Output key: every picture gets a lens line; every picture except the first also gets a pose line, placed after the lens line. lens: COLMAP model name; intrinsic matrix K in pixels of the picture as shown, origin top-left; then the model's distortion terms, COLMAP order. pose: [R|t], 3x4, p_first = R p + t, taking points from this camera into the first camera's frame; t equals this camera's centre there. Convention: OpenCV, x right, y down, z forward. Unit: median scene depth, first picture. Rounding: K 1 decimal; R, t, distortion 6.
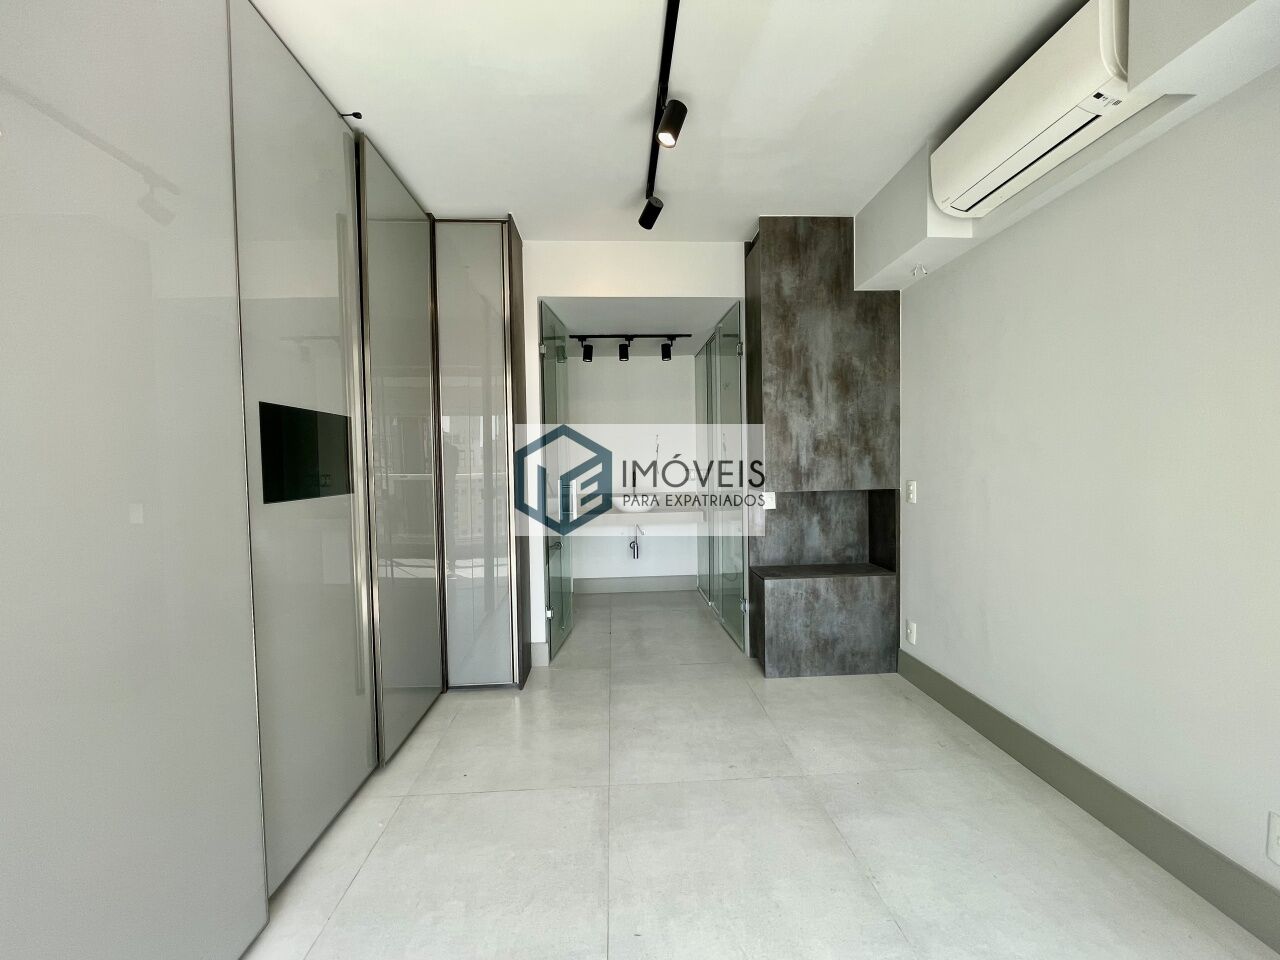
lens RADIAL K [[515.3, 0, 640.0], [0, 515.3, 480.0], [0, 0, 1]] dist [0.000432, 0.000041]
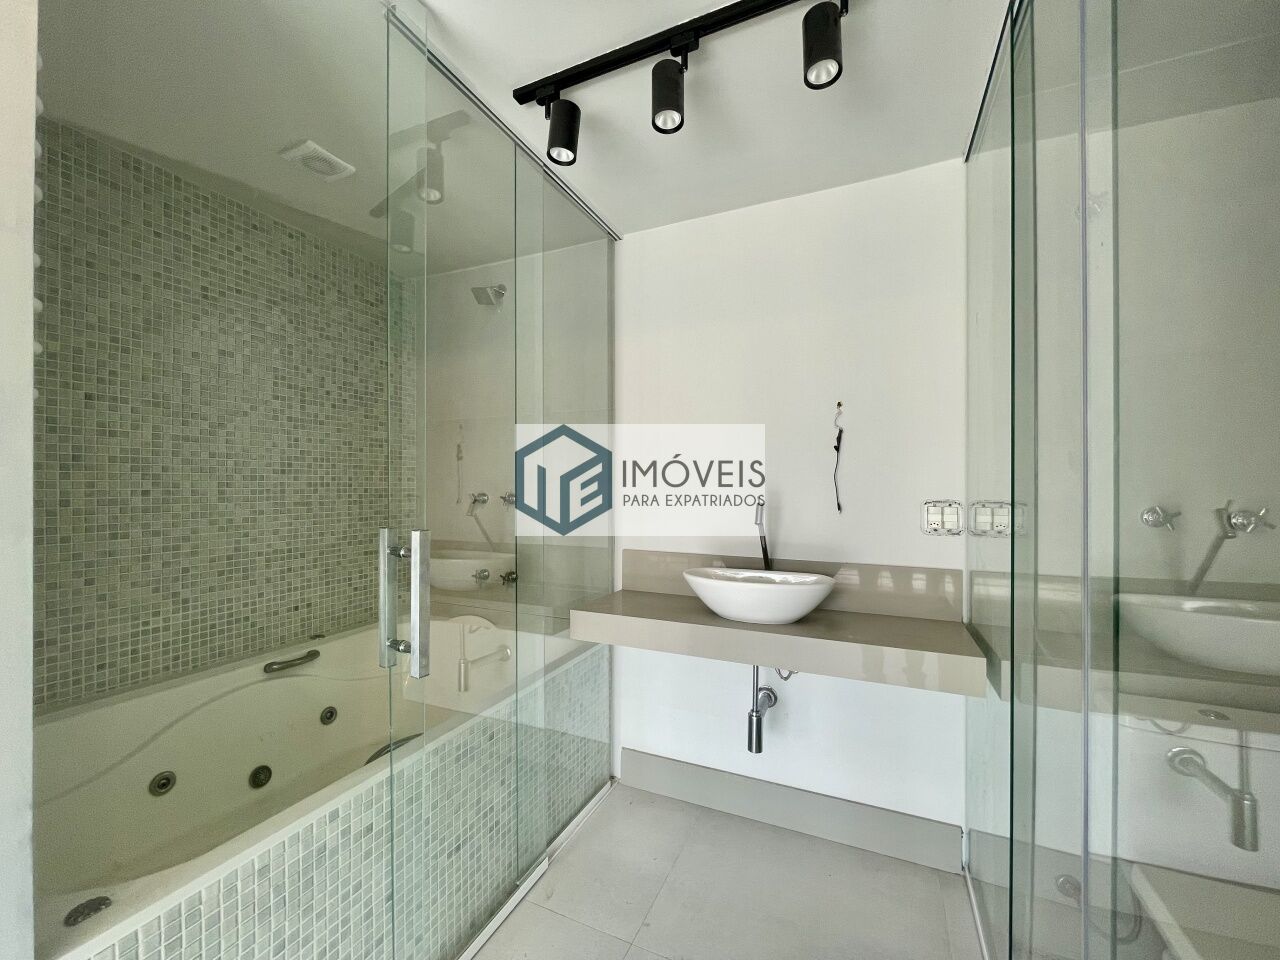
lens RADIAL K [[515.3, 0, 640.0], [0, 515.3, 480.0], [0, 0, 1]] dist [0.000432, 0.000041]
pose [[0.887922, 0.018149, -0.459635, 0.080930], [-0.032139, 0.999227, -0.022631, -0.022570], [0.458869, 0.034867, 0.887820, 0.652178]]
